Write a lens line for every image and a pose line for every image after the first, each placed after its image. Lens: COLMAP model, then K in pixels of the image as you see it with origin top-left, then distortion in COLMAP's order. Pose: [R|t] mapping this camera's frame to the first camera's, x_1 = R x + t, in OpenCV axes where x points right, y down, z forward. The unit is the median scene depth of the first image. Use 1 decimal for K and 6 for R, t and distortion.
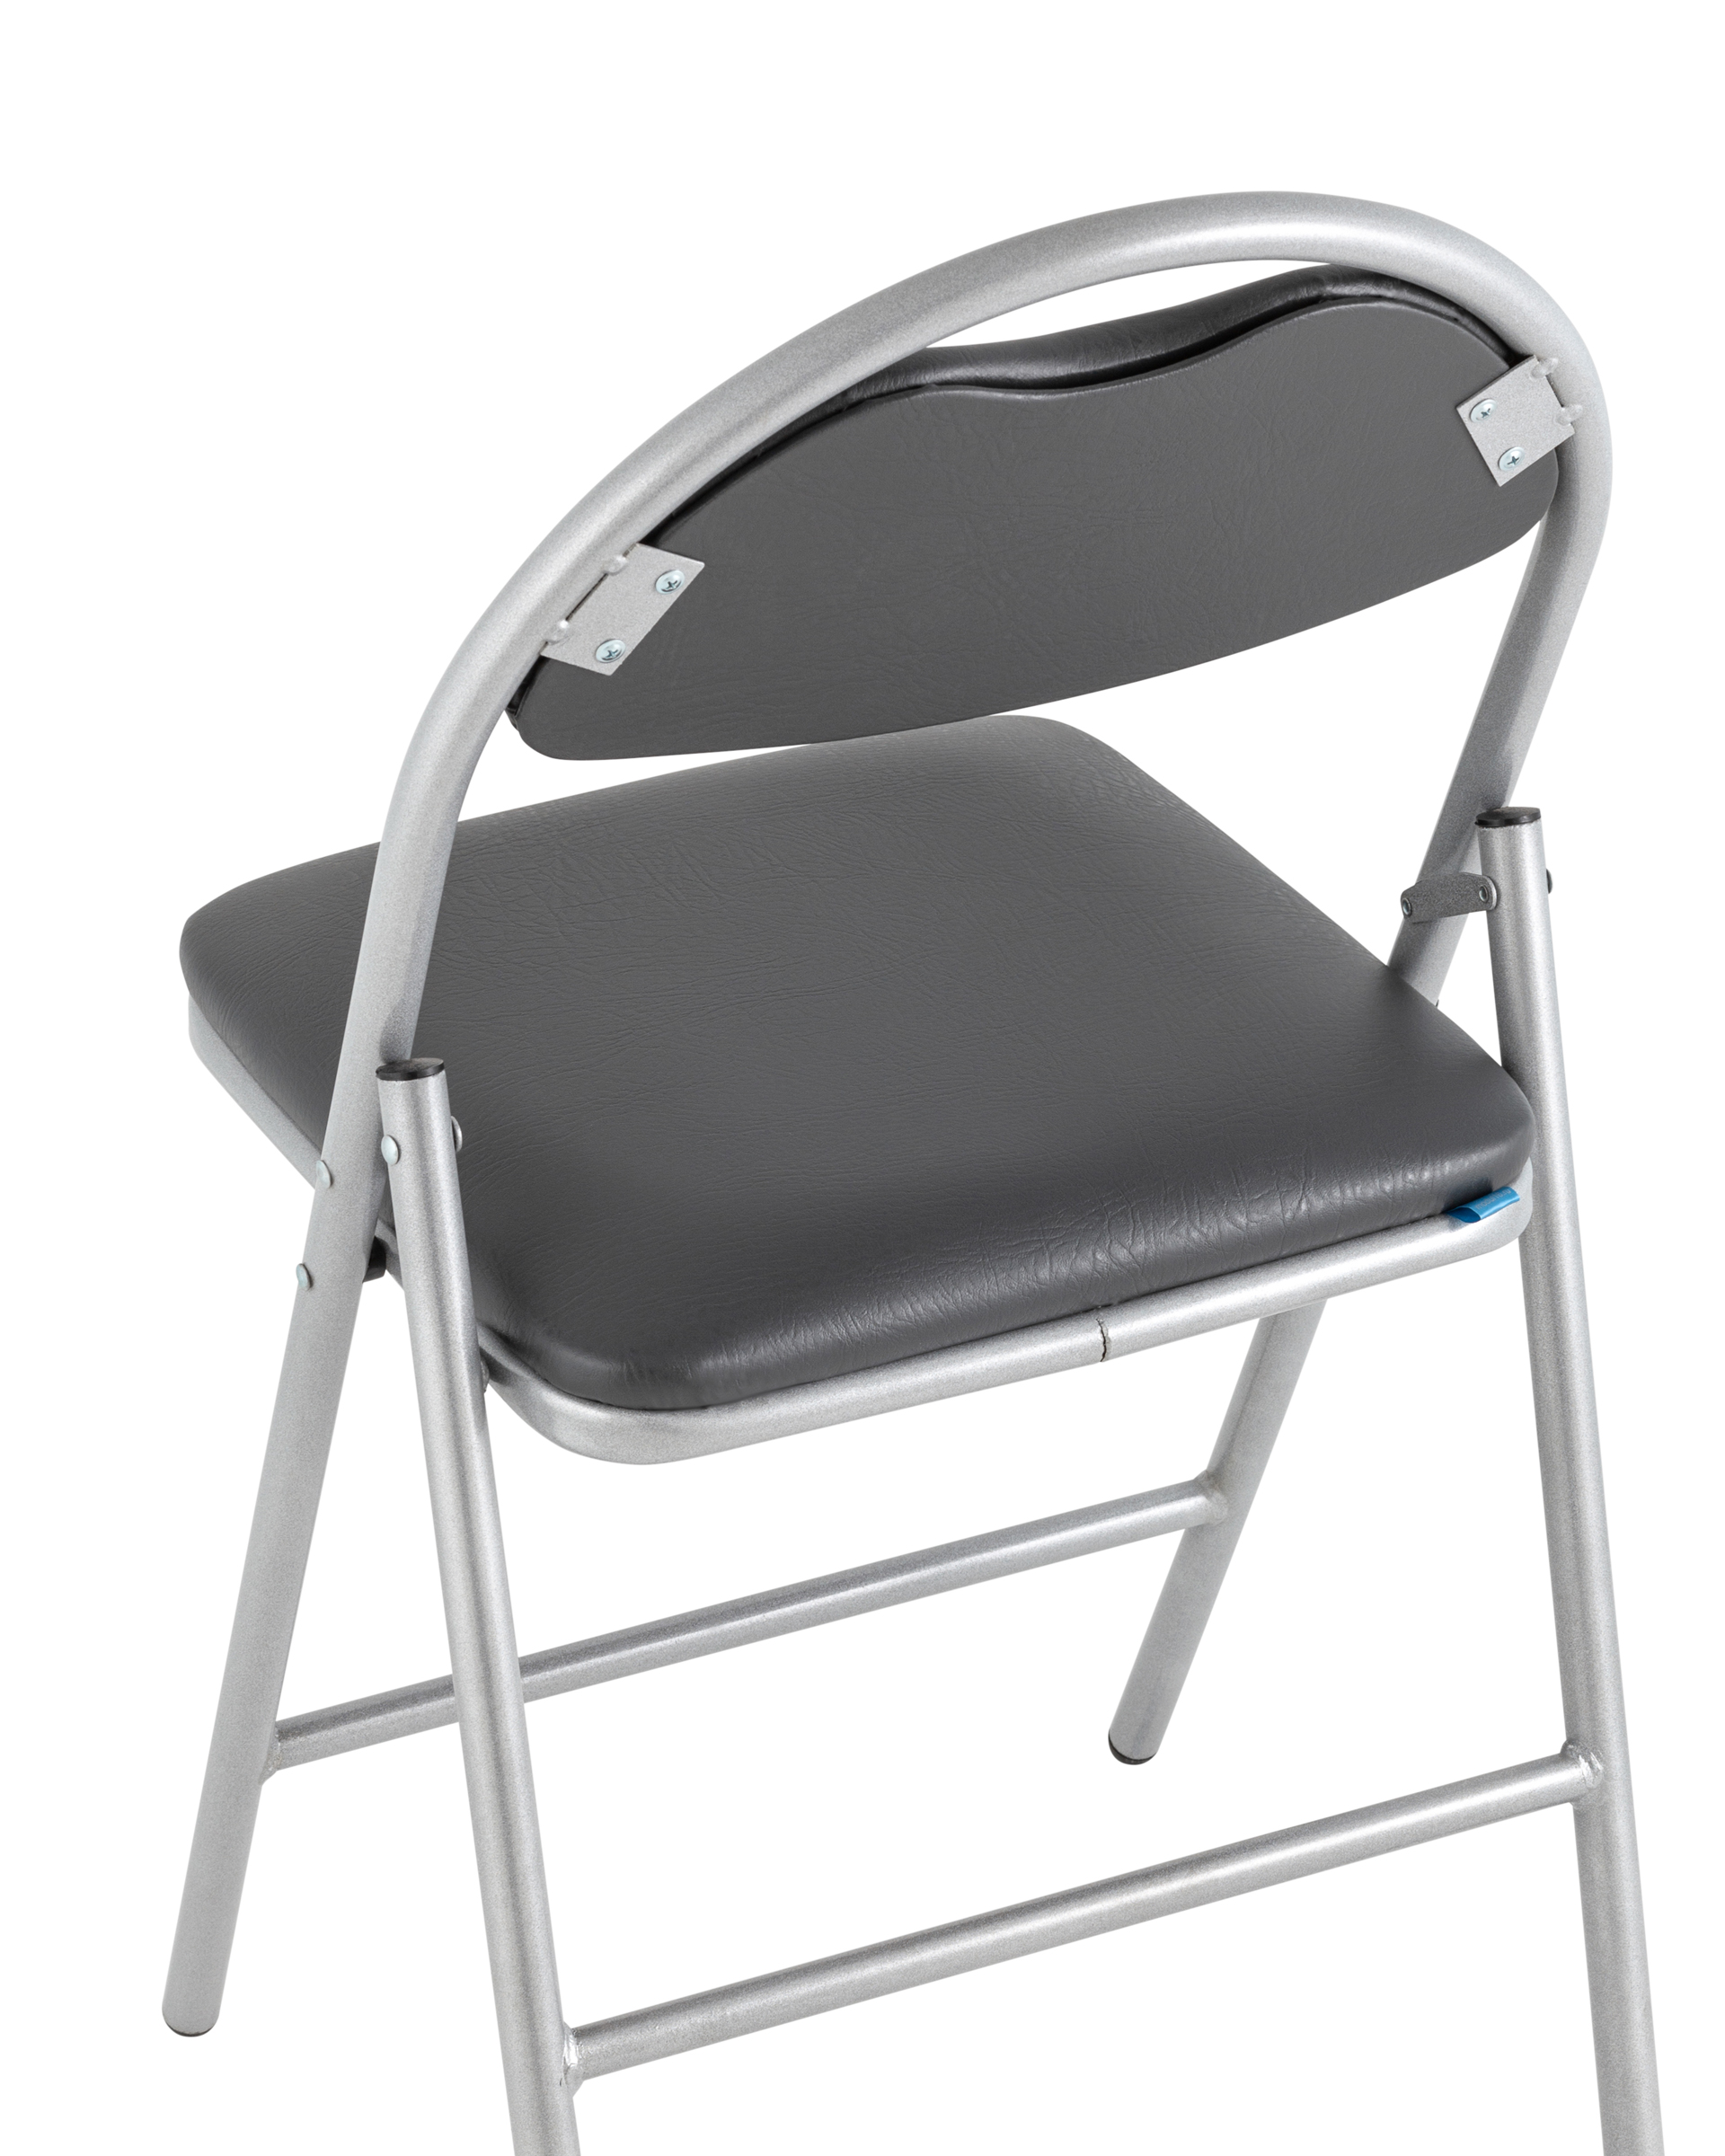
lens RADIAL K [[7703.7, 0, 862.5], [0, 7703.7, 1078.0], [0, 0, 1]] dist [0.050304, -1.059121]
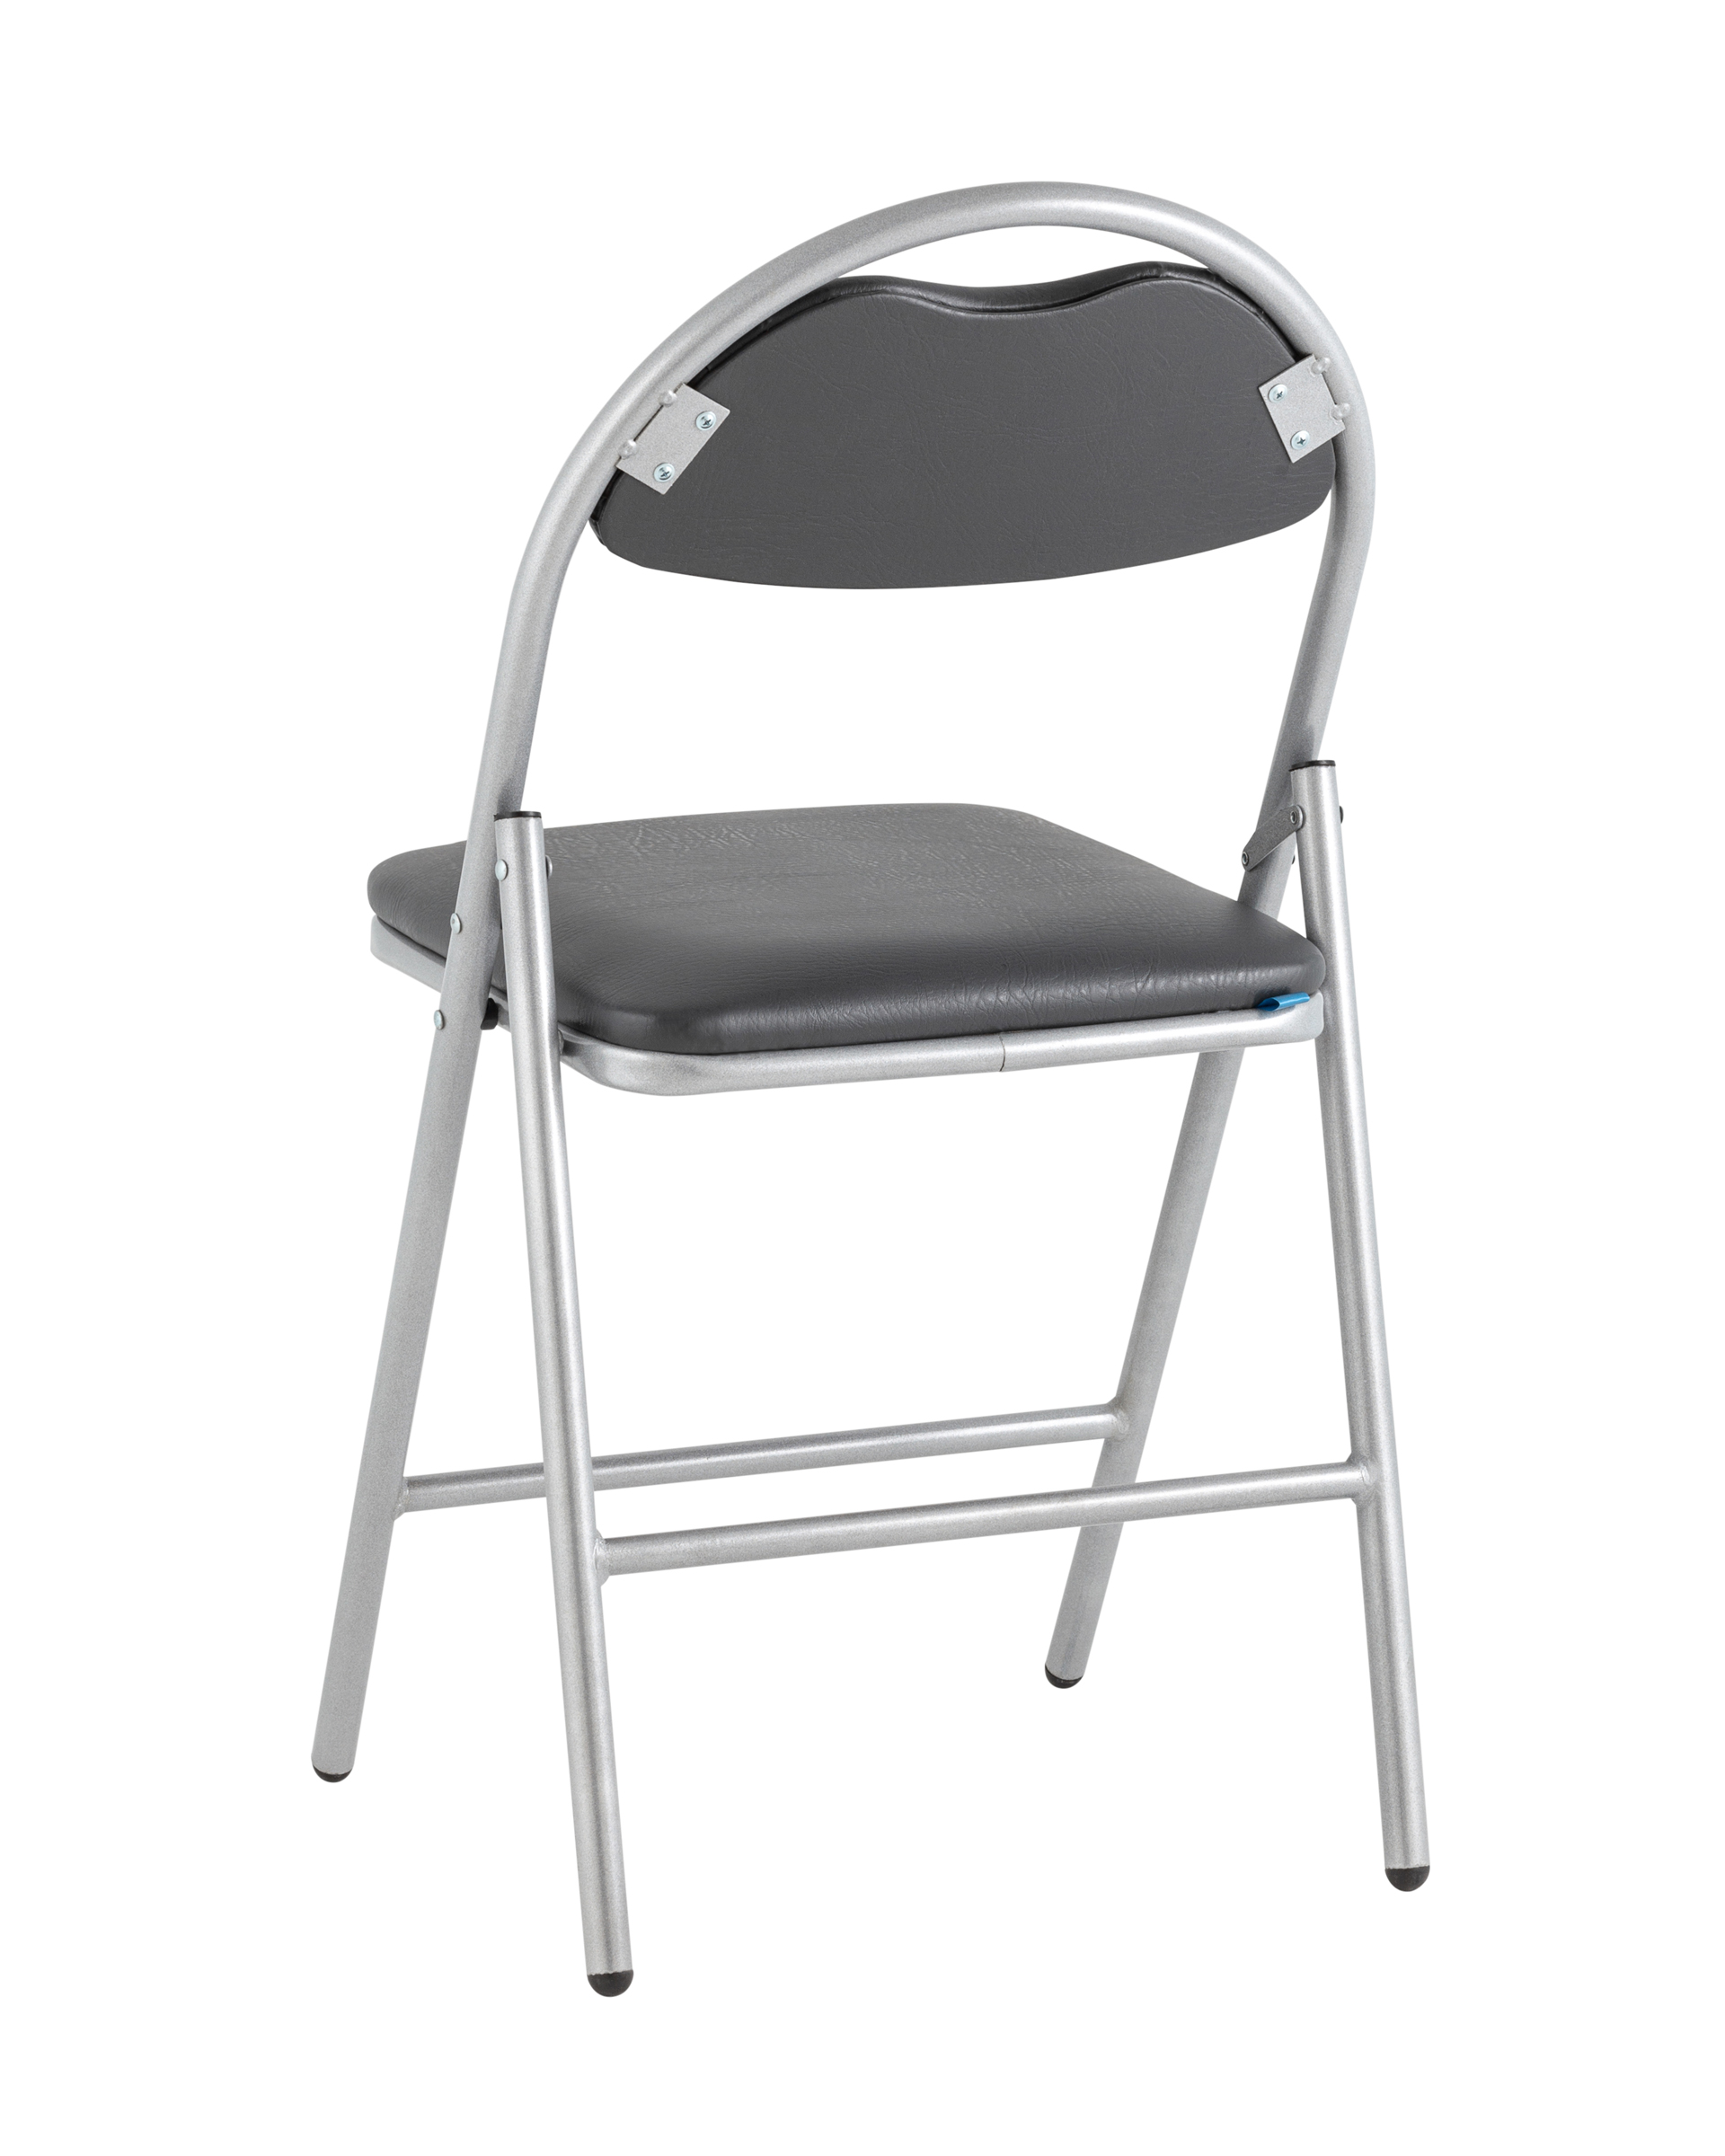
lens RADIAL K [[7703.7, 0, 862.5], [0, 7703.7, 1078.0], [0, 0, 1]] dist [0.050304, -1.059121]
pose [[0.998463, 0.025657, -0.049120, 0.073595], [-0.039481, 0.951332, -0.305629, 0.461401], [0.038888, 0.307099, 0.950883, -0.328704]]
